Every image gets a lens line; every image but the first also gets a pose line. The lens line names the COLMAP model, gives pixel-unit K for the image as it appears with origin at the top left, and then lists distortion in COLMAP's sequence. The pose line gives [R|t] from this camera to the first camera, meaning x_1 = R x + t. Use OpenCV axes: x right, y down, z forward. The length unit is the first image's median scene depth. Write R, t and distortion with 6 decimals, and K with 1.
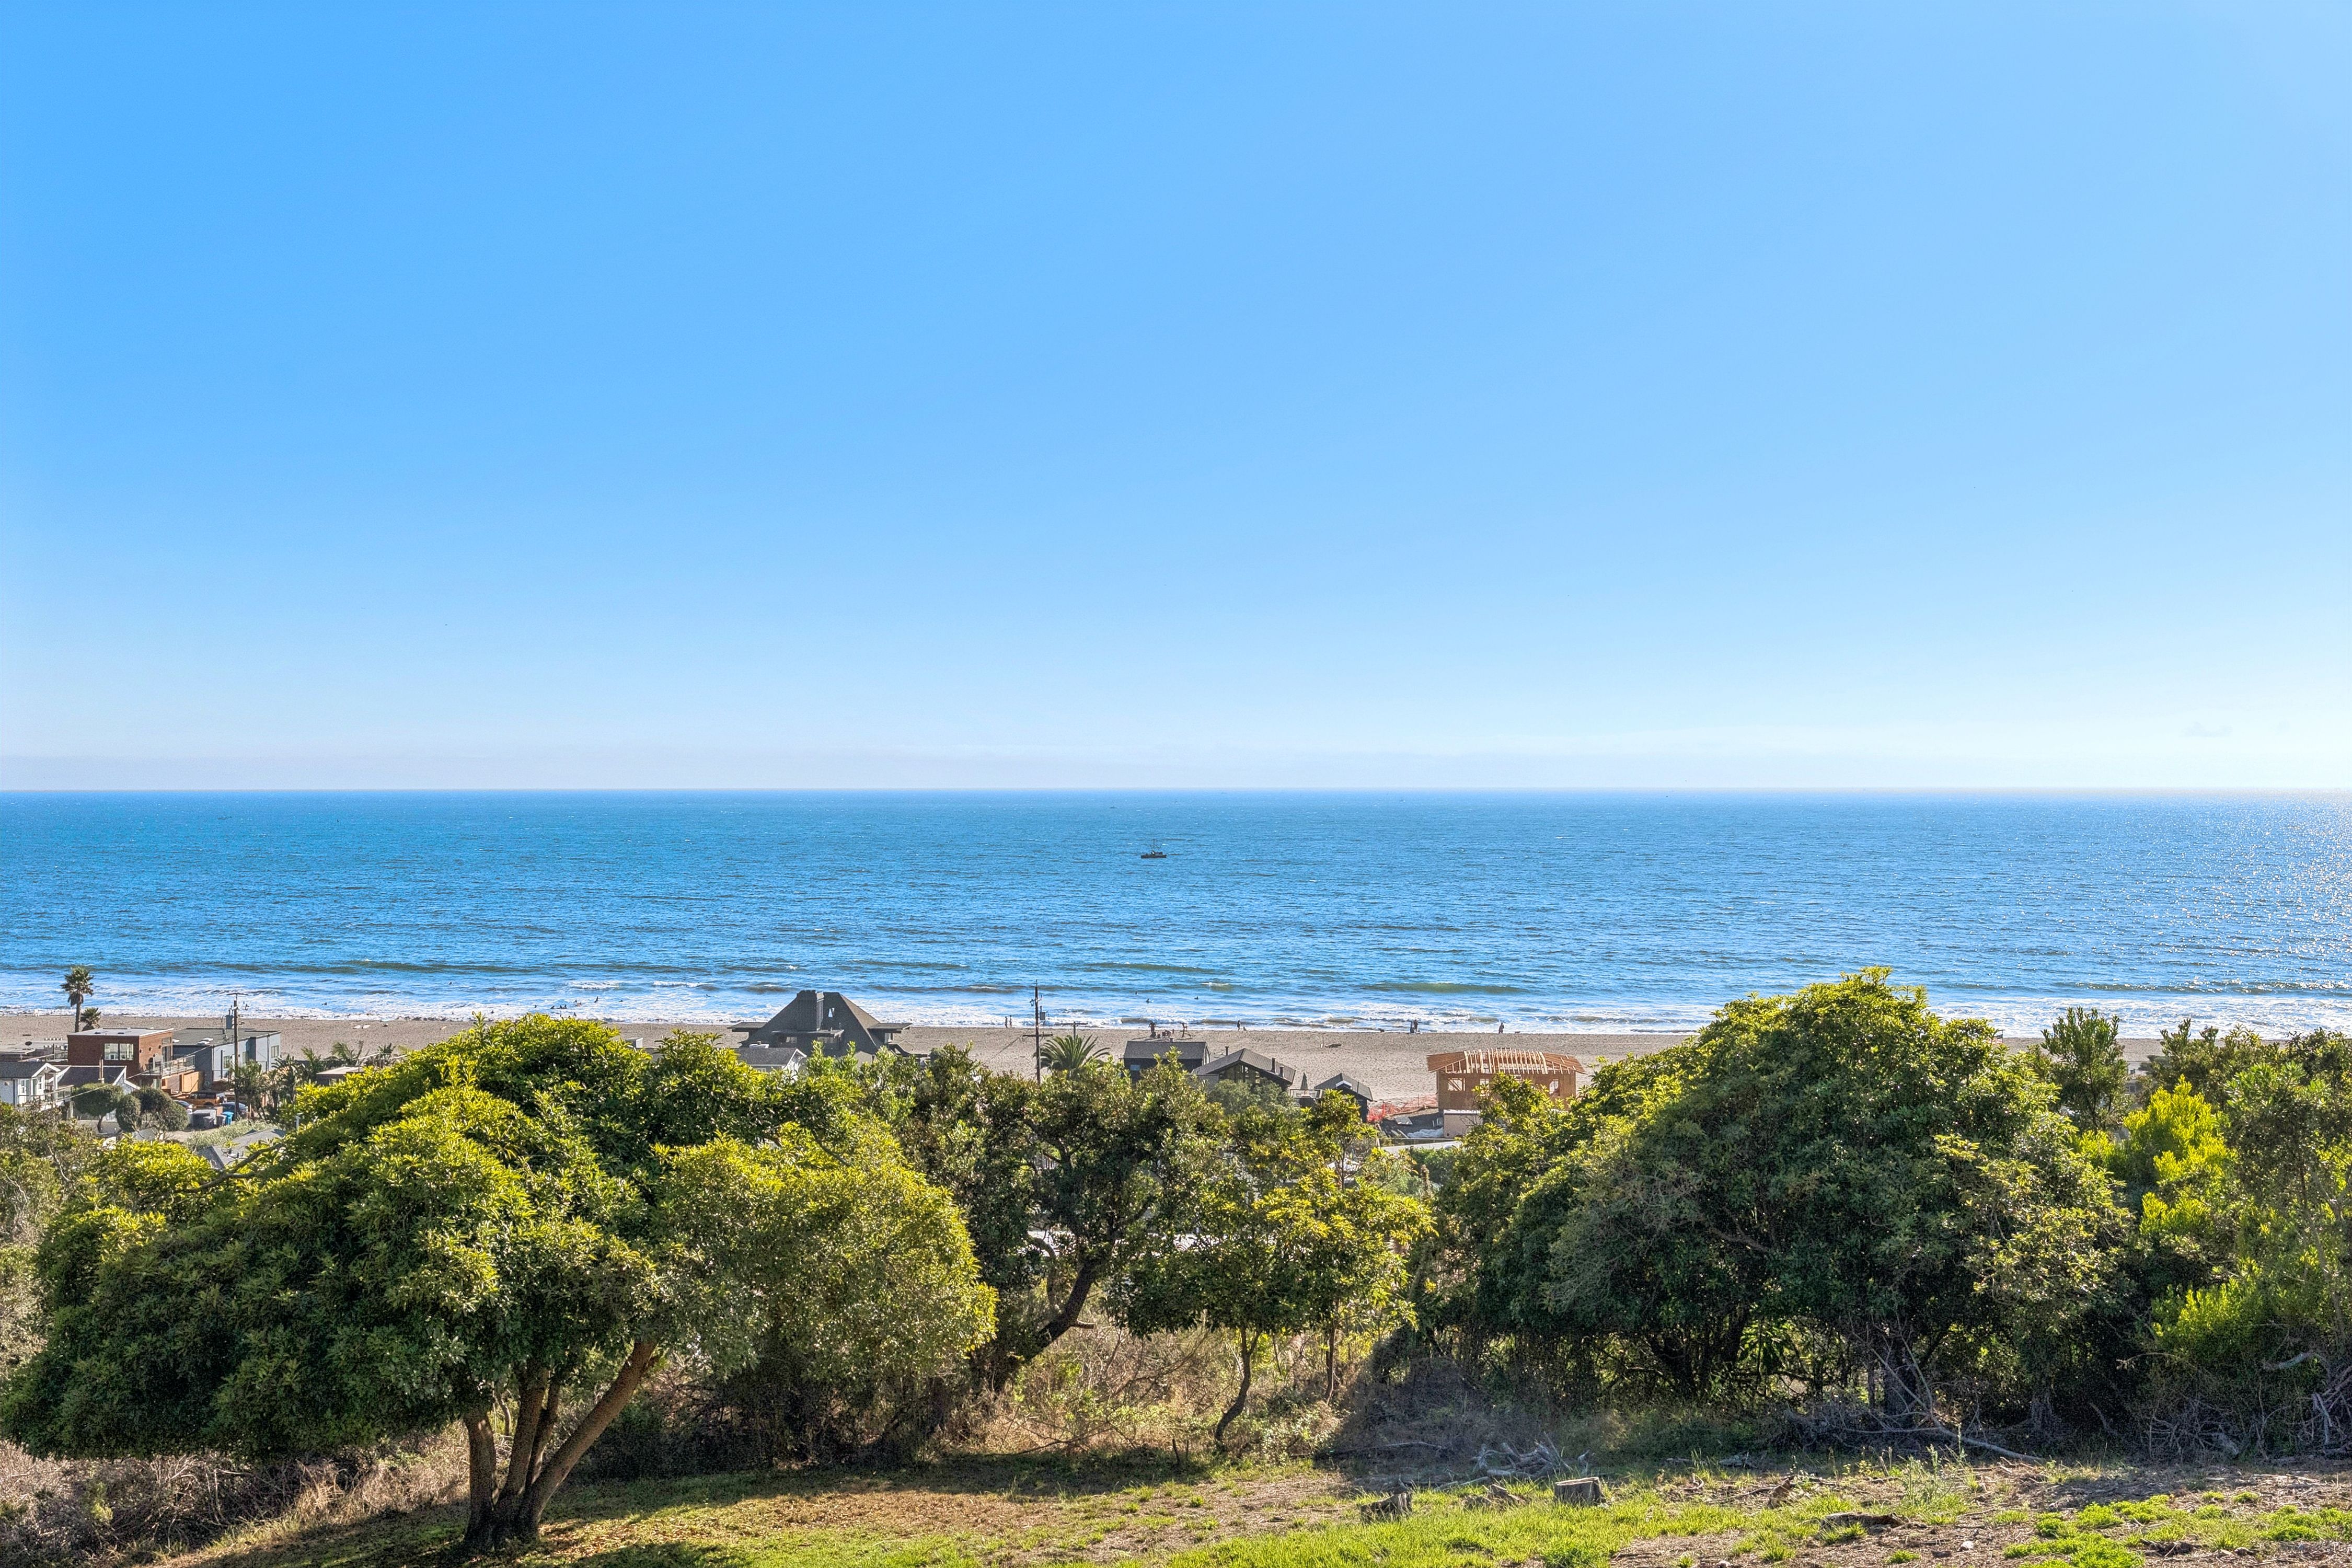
lens RADIAL K [[2180.9, 0, 1172.3], [0, 2180.9, 786.1], [0, 0, 1]] dist [-0.013603, 0.000000]
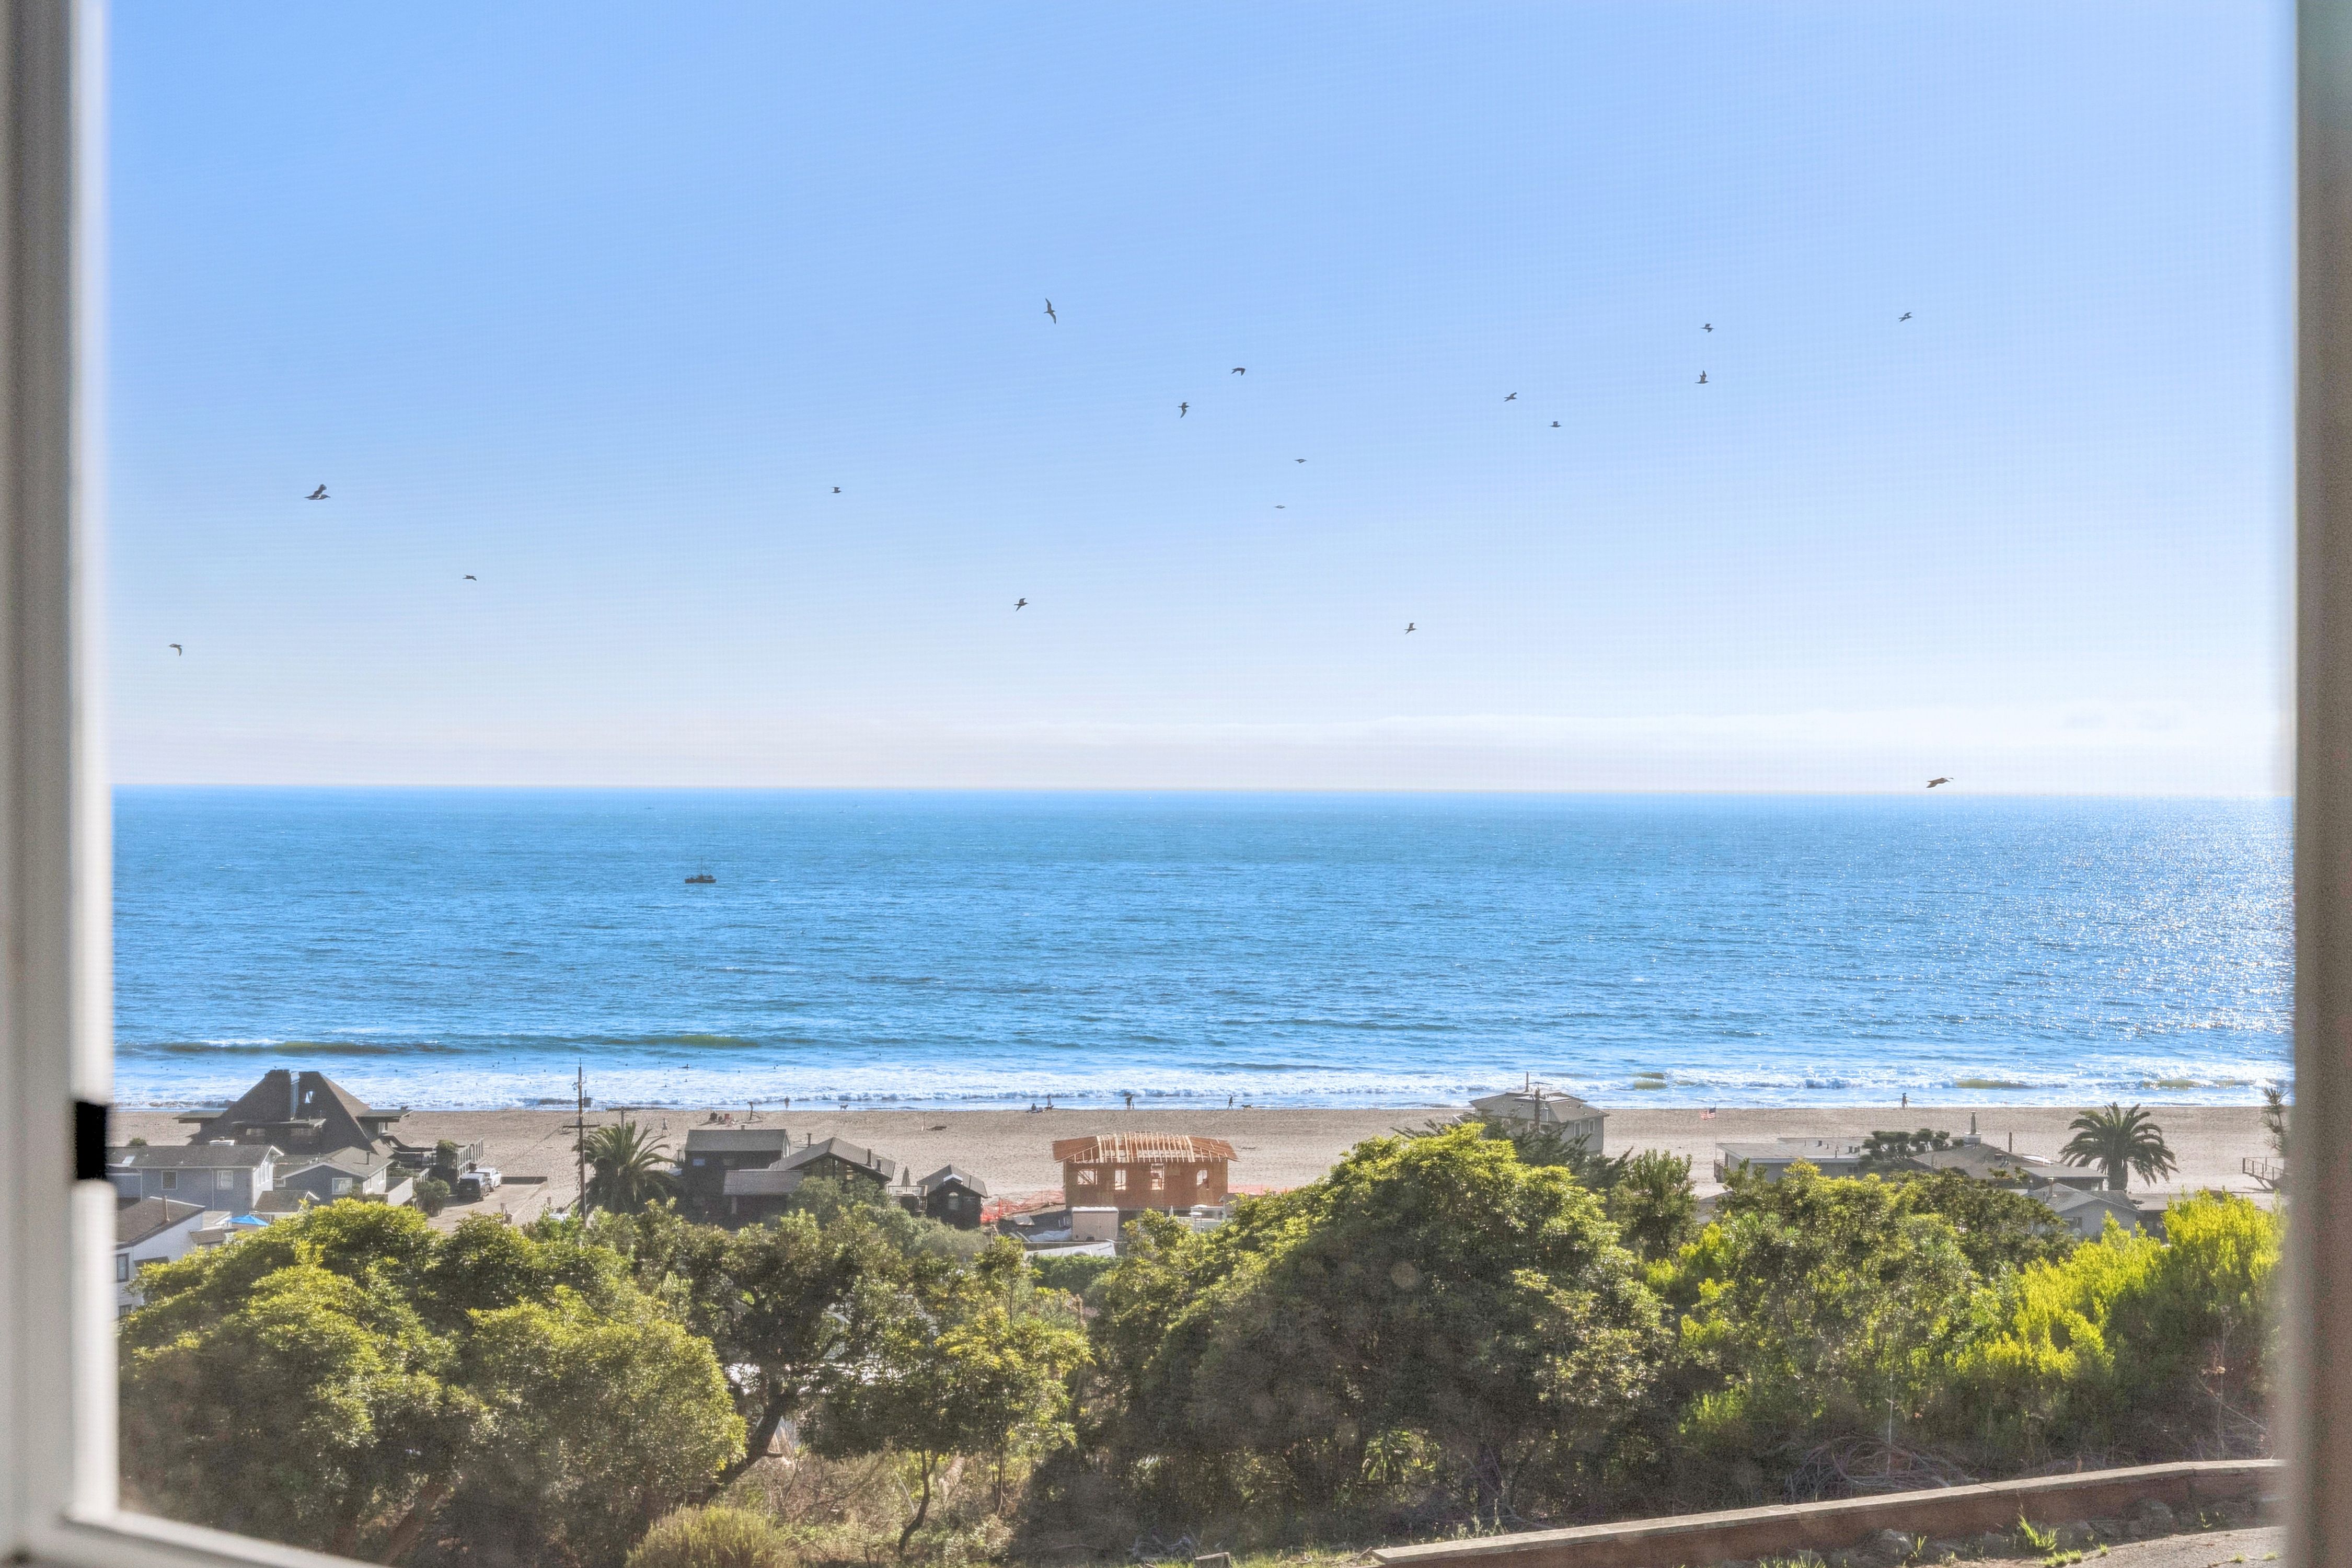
lens RADIAL K [[2821.4, 0, 1177.2], [0, 2821.4, 782.5], [0, 0, 1]] dist [-0.009847, 0.000000]
pose [[0.986725, 0.006943, 0.162252, -0.077530], [-0.007236, 0.999973, 0.001218, -0.100024], [-0.162239, -0.002375, 0.986749, -0.459945]]
